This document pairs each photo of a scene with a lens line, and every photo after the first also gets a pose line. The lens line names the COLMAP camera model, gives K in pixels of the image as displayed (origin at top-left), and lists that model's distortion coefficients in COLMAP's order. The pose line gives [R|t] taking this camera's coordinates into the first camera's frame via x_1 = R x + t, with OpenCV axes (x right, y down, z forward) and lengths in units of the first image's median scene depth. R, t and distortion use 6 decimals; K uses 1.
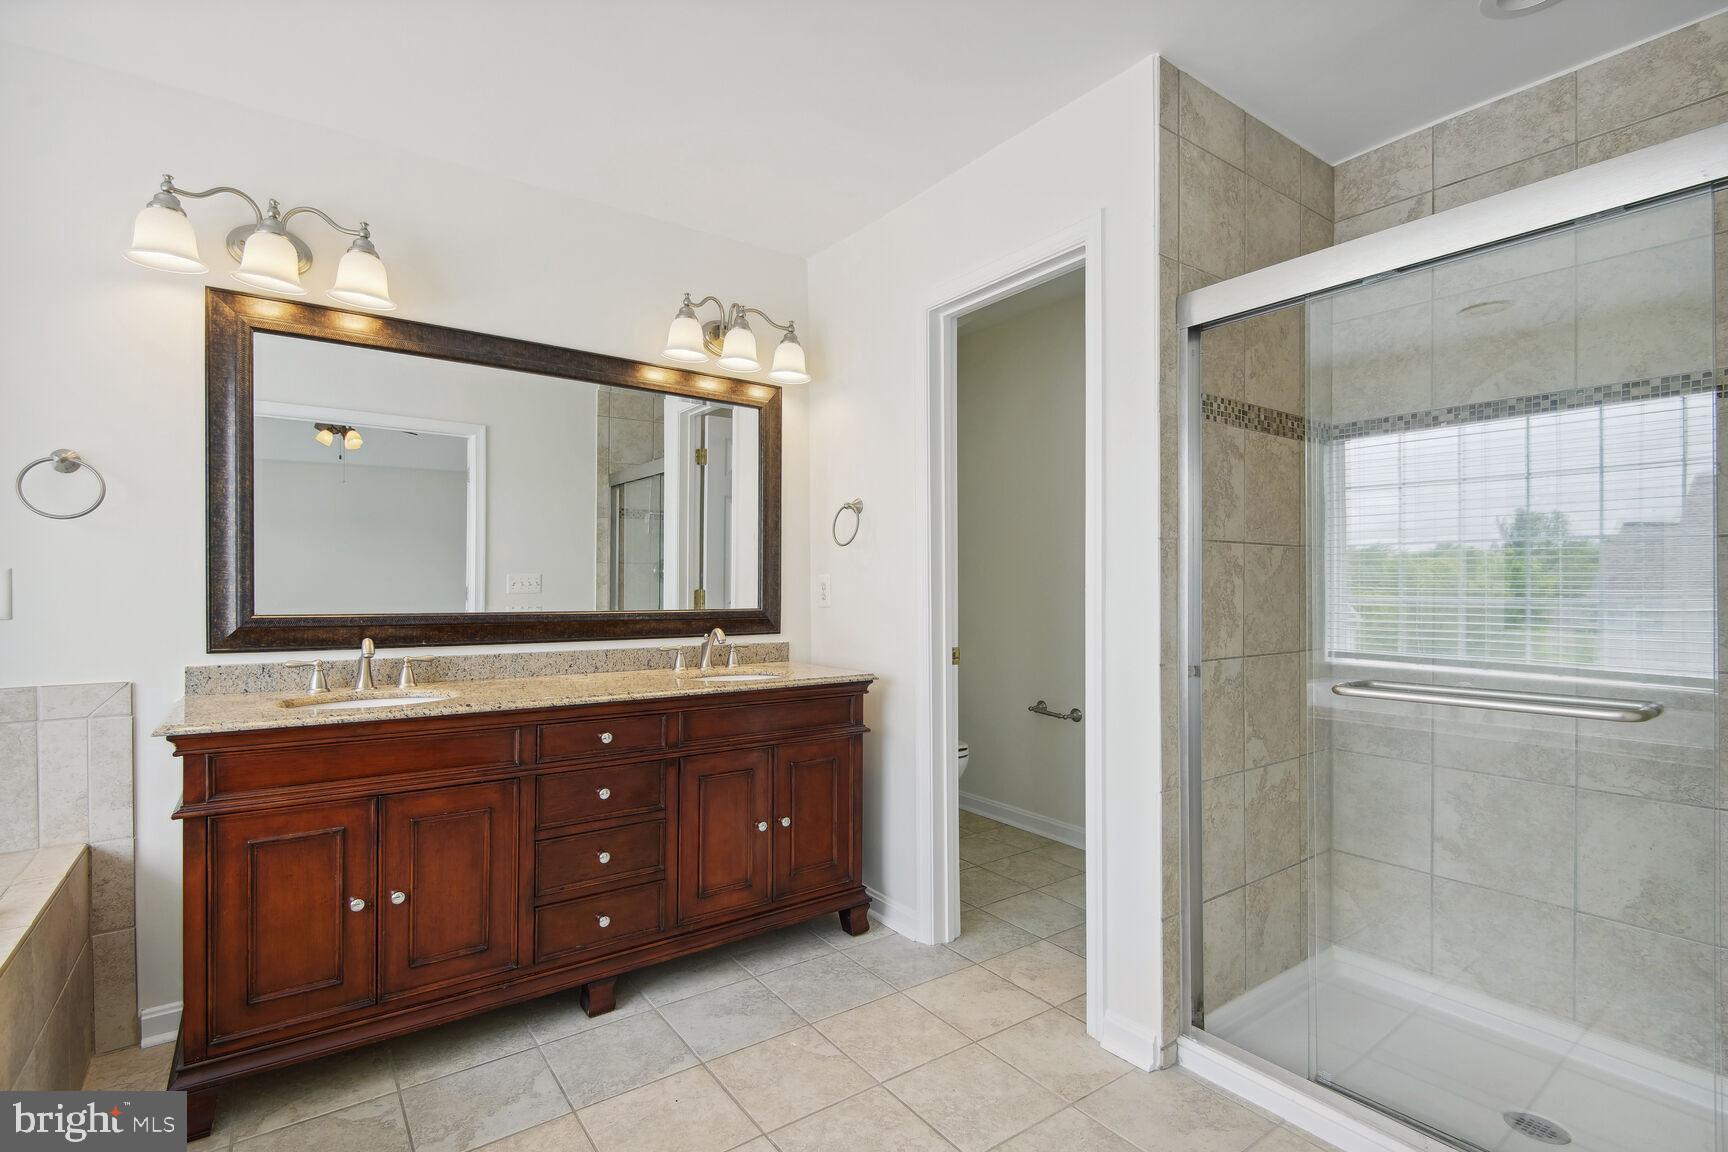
lens RADIAL K [[774.1, 0, 853.6], [0, 774.1, 563.7], [0, 0, 1]] dist [0.008695, -0.010488]
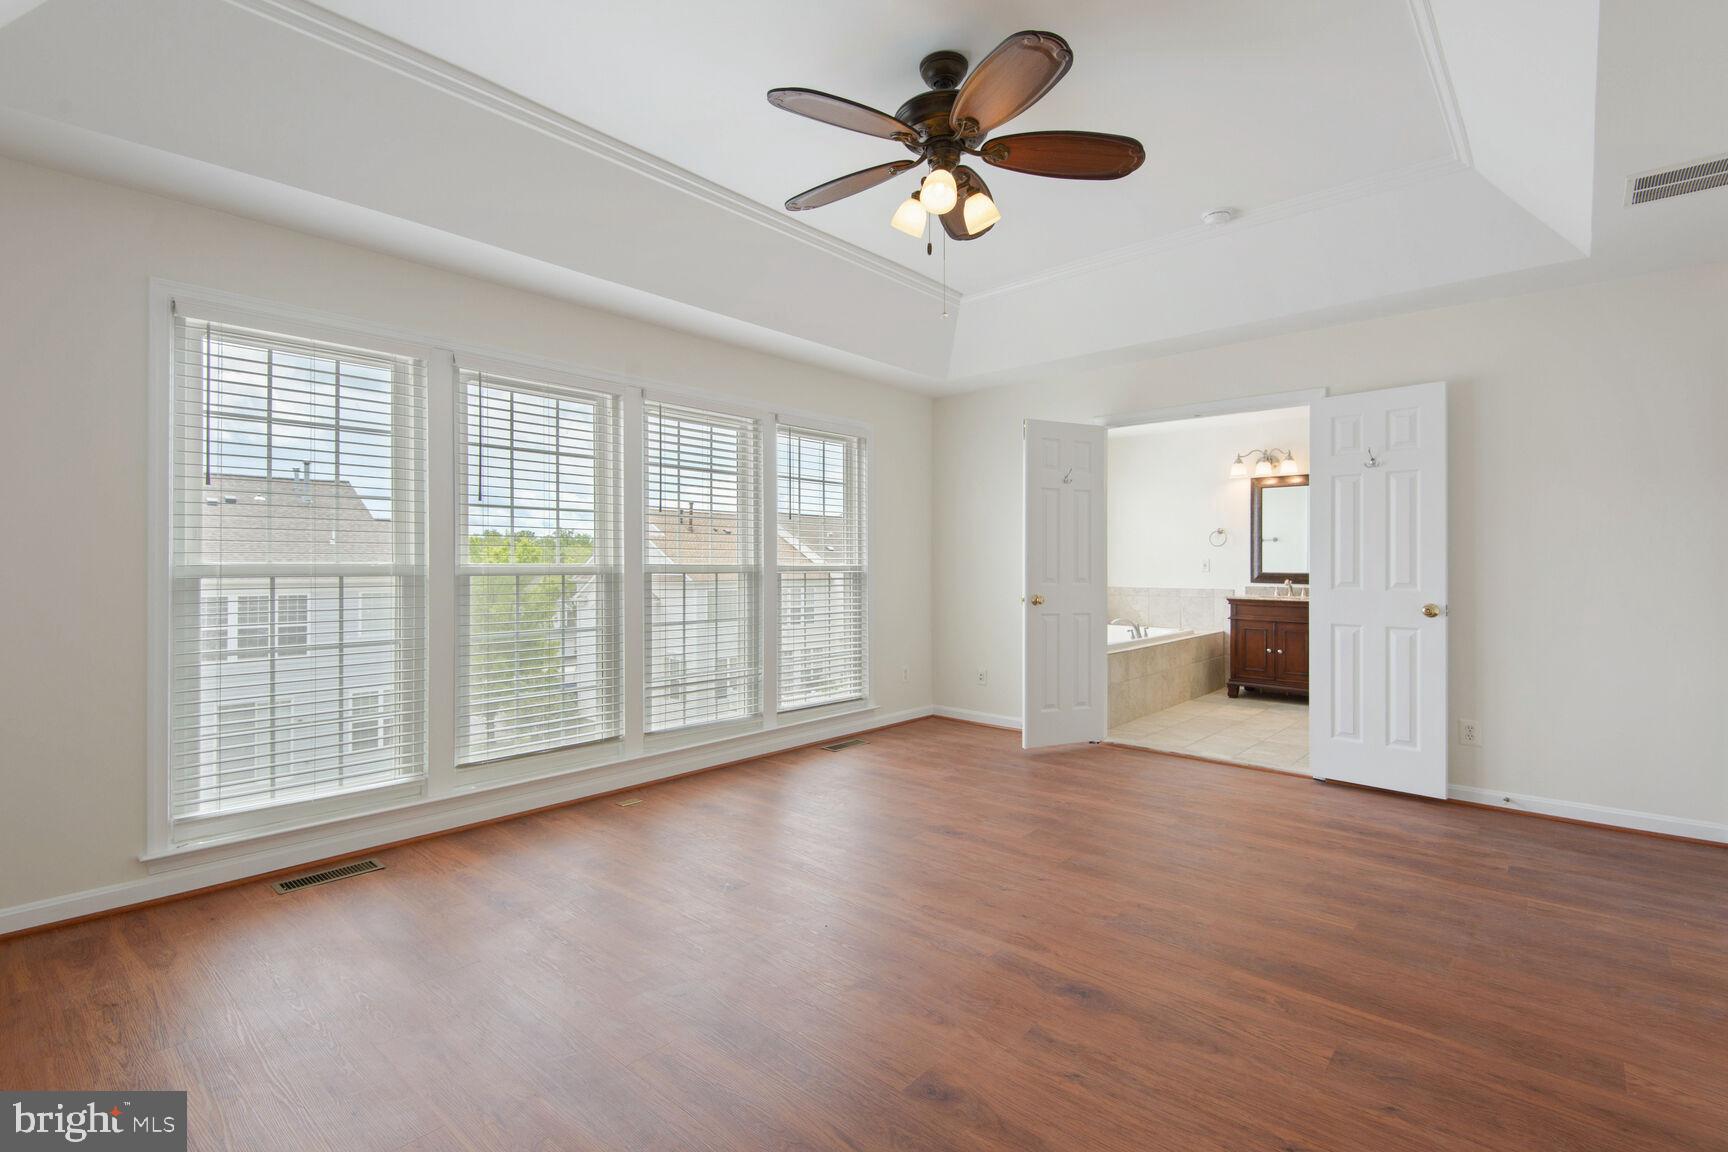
lens RADIAL K [[774.1, 0, 853.6], [0, 774.1, 563.7], [0, 0, 1]] dist [0.008695, -0.010488]
pose [[0.170605, -0.000804, -0.985339, 2.337107], [-0.007523, 0.999969, -0.002118, 0.049422], [0.985311, 0.007774, 0.170593, -1.384711]]
